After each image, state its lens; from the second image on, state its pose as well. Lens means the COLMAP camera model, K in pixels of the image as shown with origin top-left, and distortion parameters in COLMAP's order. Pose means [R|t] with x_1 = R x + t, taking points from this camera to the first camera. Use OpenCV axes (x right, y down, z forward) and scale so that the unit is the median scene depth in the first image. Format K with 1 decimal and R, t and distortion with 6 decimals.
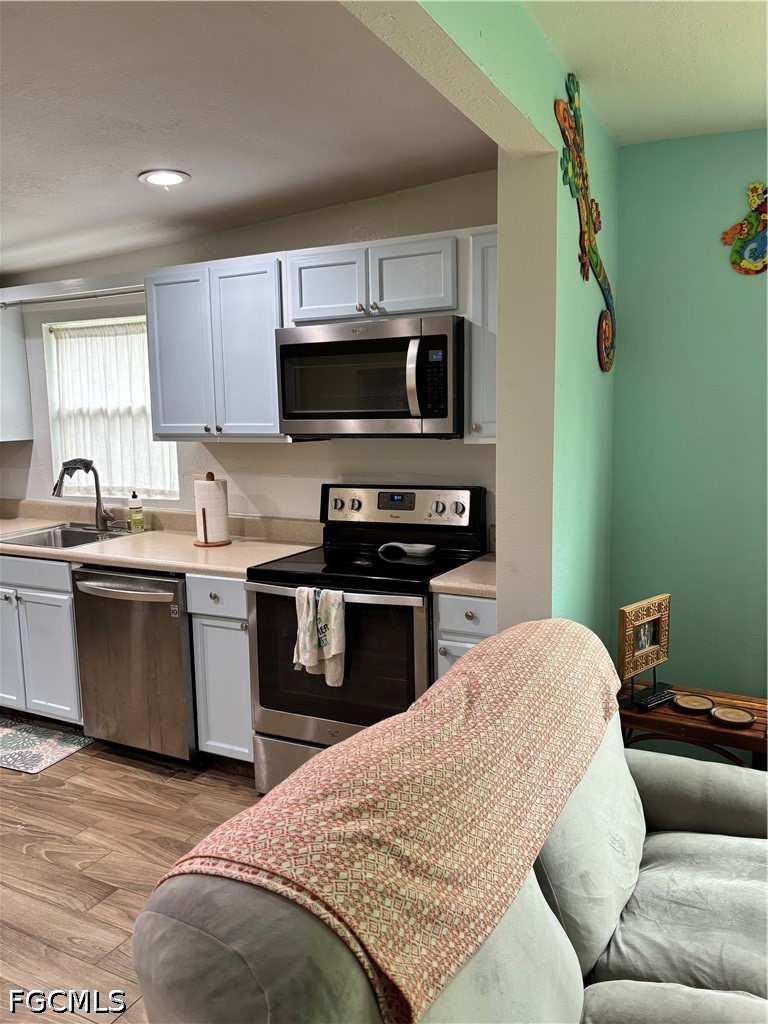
lens RADIAL K [[778.7, 0, 387.3], [0, 778.7, 515.8], [0, 0, 1]] dist [0.050643, -0.061073]
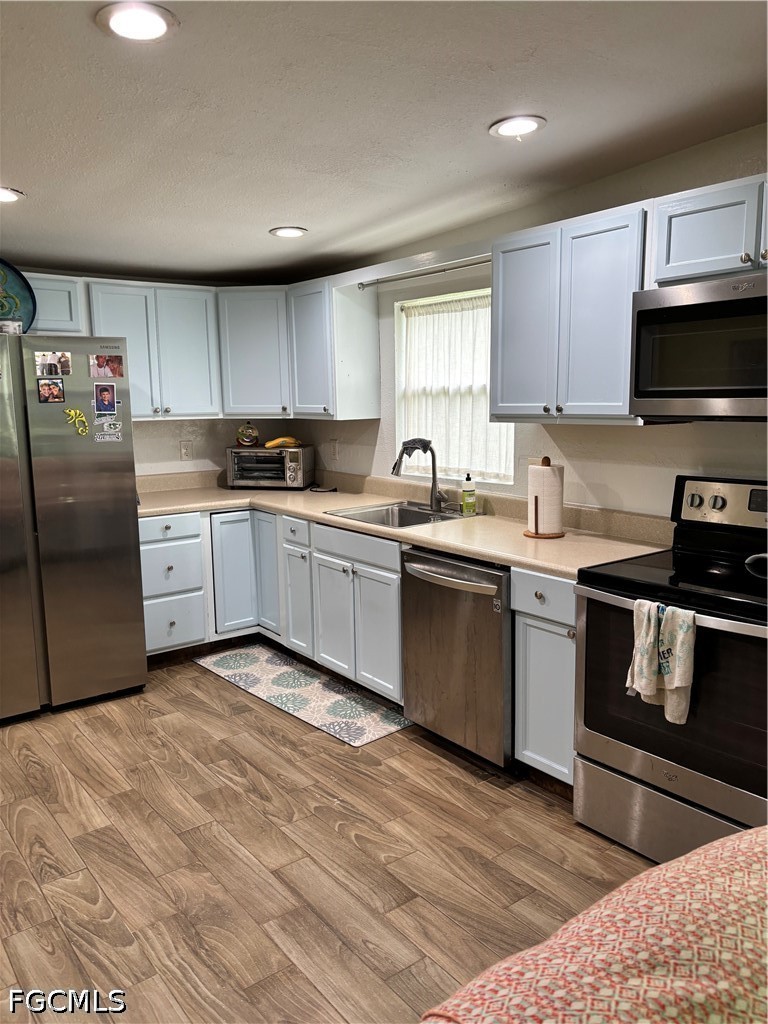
lens RADIAL K [[778.7, 0, 387.7], [0, 778.7, 518.2], [0, 0, 1]] dist [0.050643, -0.061073]
pose [[0.905818, 0.071500, -0.417591, -0.010546], [-0.059372, 0.997353, 0.041981, -0.012780], [0.419487, -0.013234, 0.907665, 0.104665]]
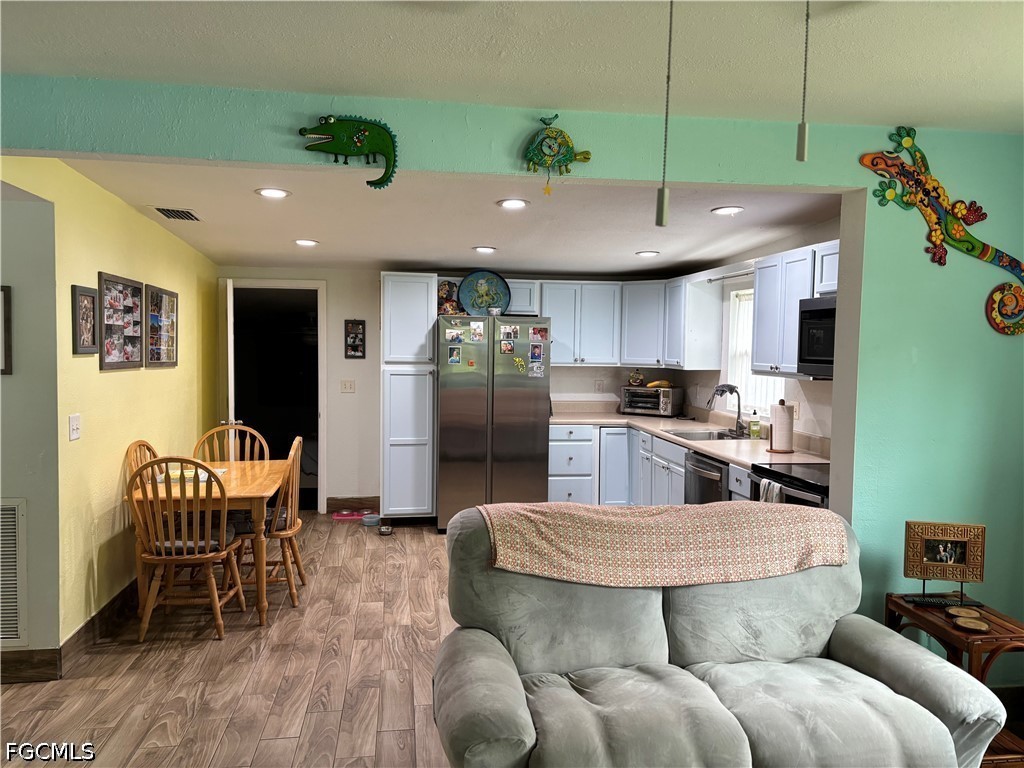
lens RADIAL K [[778.7, 0, 512.2], [0, 778.7, 381.2], [0, 0, 1]] dist [0.050643, -0.061073]
pose [[0.584580, 0.064143, -0.808796, 0.670303], [-0.132715, 0.991003, -0.017330, -0.000070], [0.800408, 0.117471, 0.587833, -0.214664]]
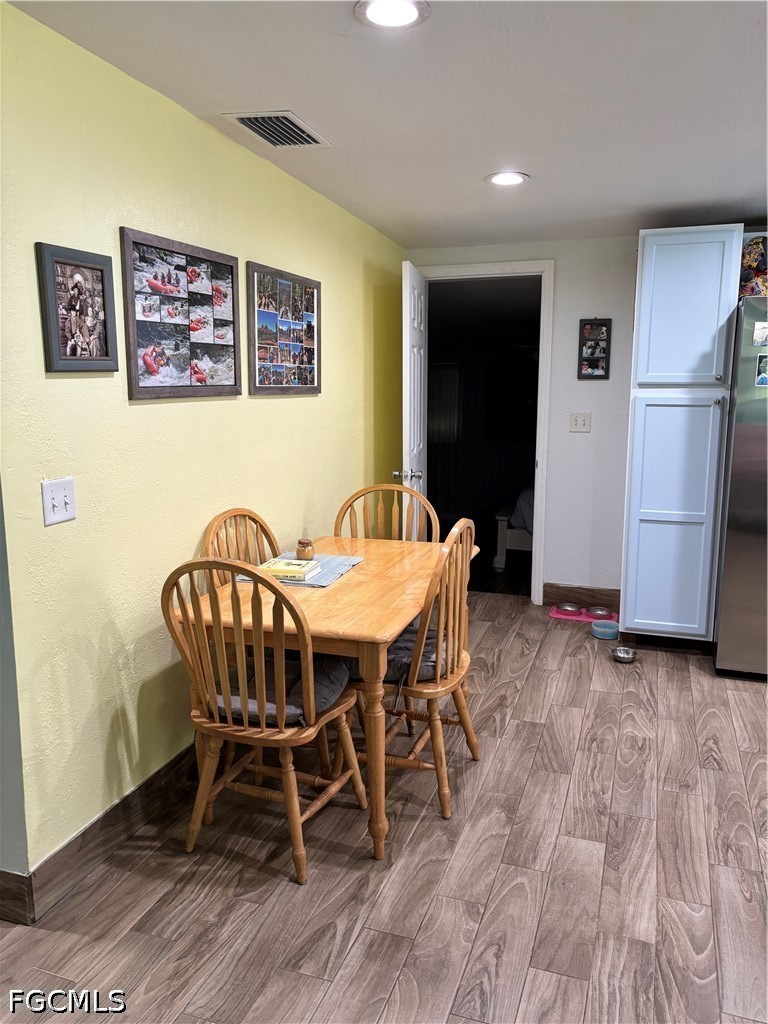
lens RADIAL K [[778.7, 0, 381.8], [0, 778.7, 508.5], [0, 0, 1]] dist [0.050643, -0.061073]
pose [[0.132873, 0.194636, -0.971834, 0.039067], [-0.131830, 0.975287, 0.177303, -0.014865], [0.982327, 0.104558, 0.155249, 0.126489]]
